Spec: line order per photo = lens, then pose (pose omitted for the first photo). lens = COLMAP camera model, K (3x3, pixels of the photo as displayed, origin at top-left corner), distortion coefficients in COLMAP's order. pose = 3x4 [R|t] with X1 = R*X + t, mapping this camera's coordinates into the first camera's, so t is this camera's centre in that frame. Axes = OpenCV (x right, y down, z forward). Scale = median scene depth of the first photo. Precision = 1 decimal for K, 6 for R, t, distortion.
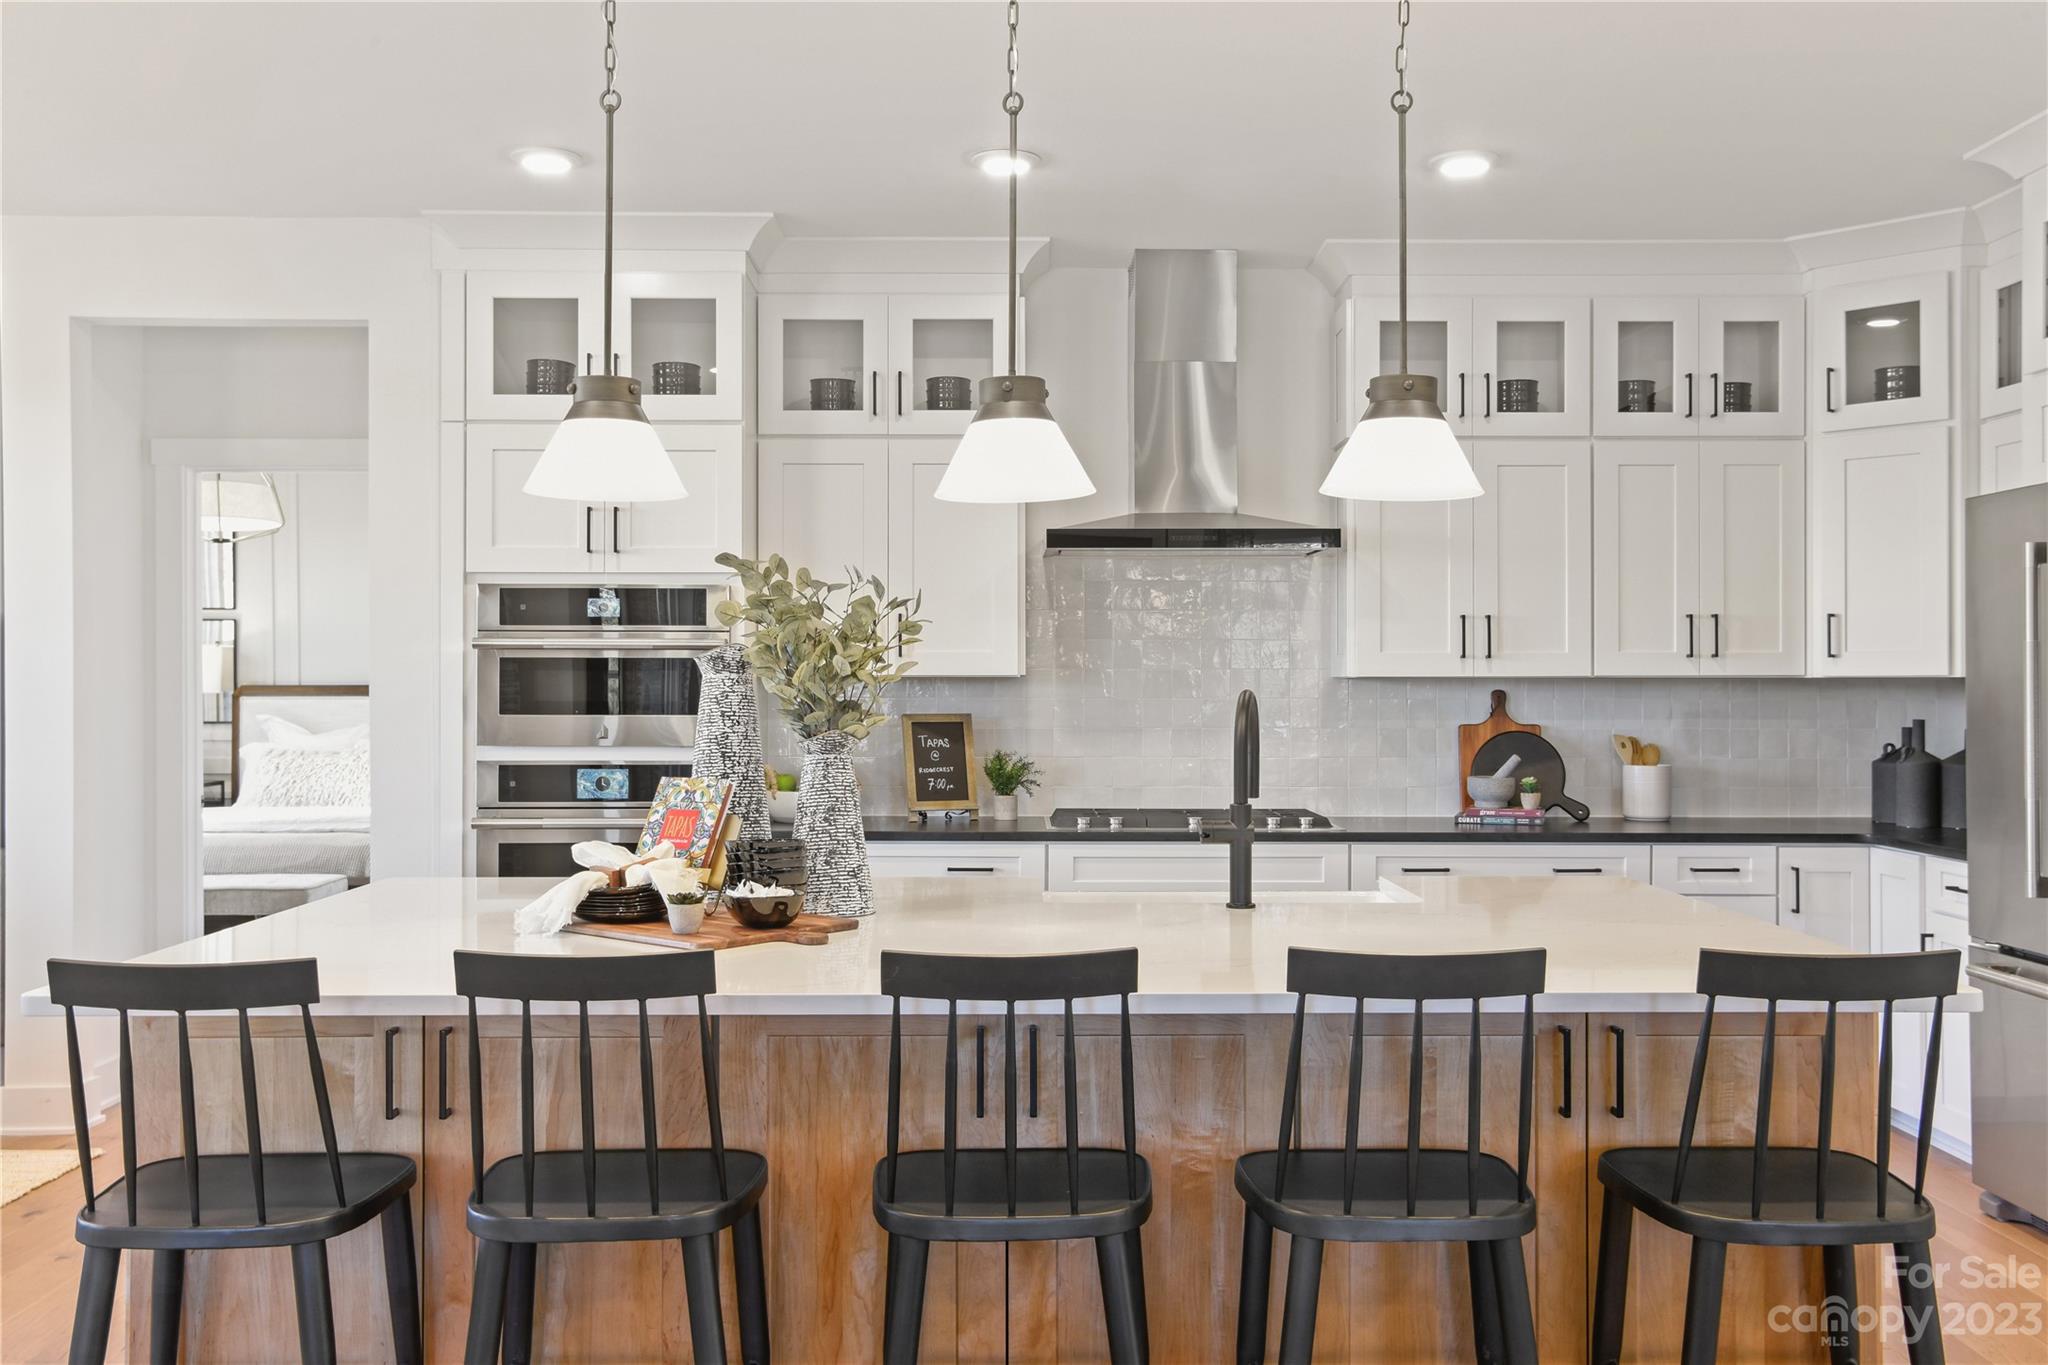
lens RADIAL K [[1839.5, 0, 1026.2], [0, 1839.5, 683.6], [0, 0, 1]] dist [0.007016, 0.003710]
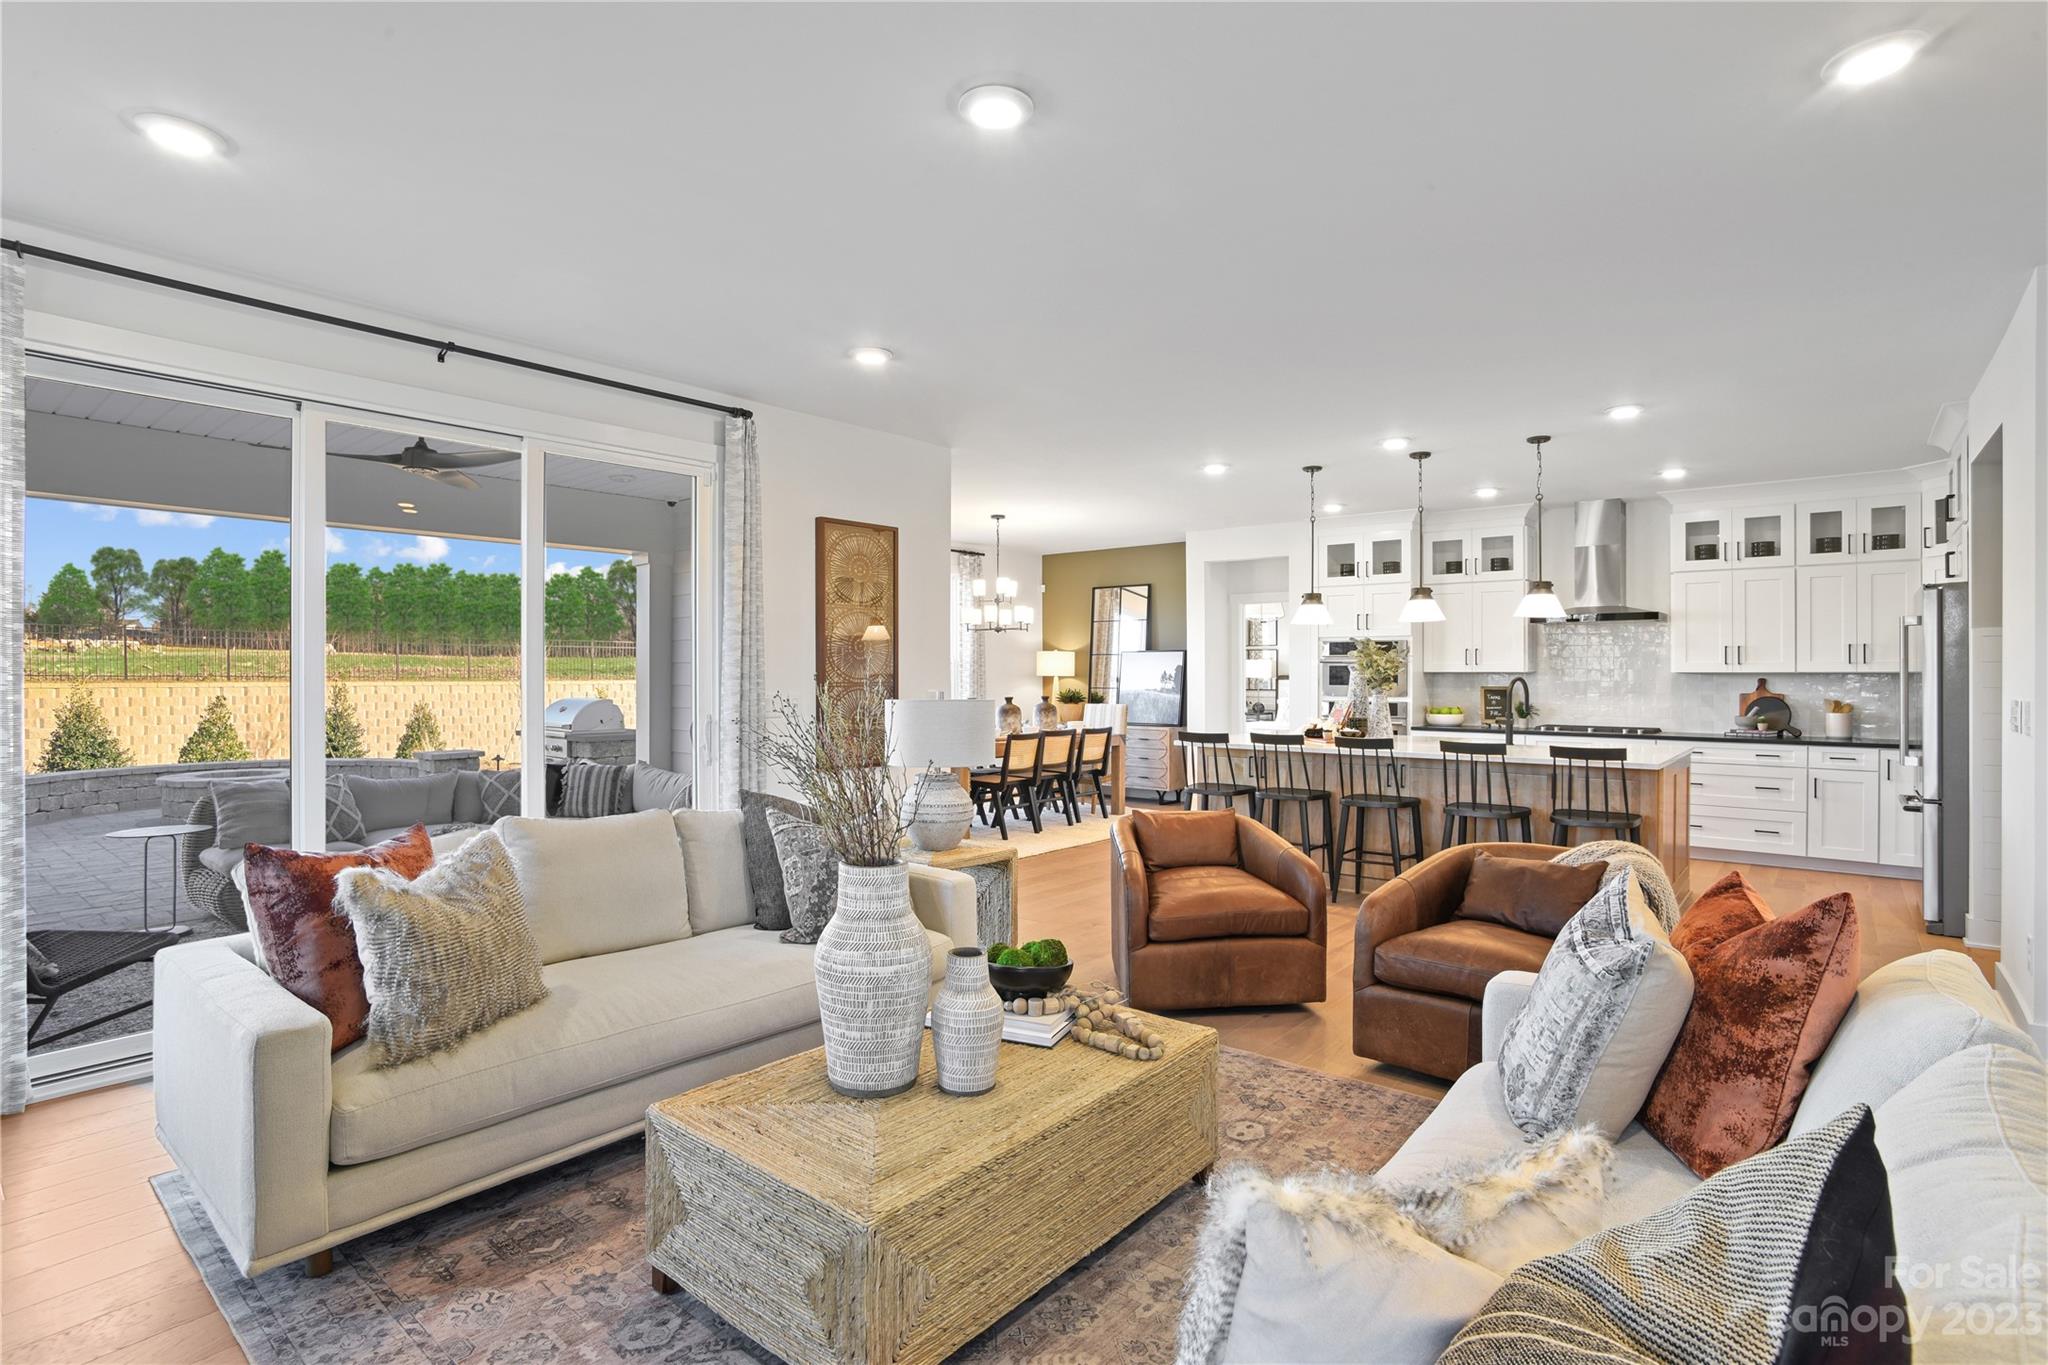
lens RADIAL K [[1000.5, 0, 1015.8], [0, 1000.5, 673.1], [0, 0, 1]] dist [-0.051104, 0.005363]
pose [[0.762210, 0.001083, -0.647329, 0.344021], [-0.002930, 0.999994, -0.001777, 0.001971], [0.647323, 0.003251, 0.762208, -0.514367]]
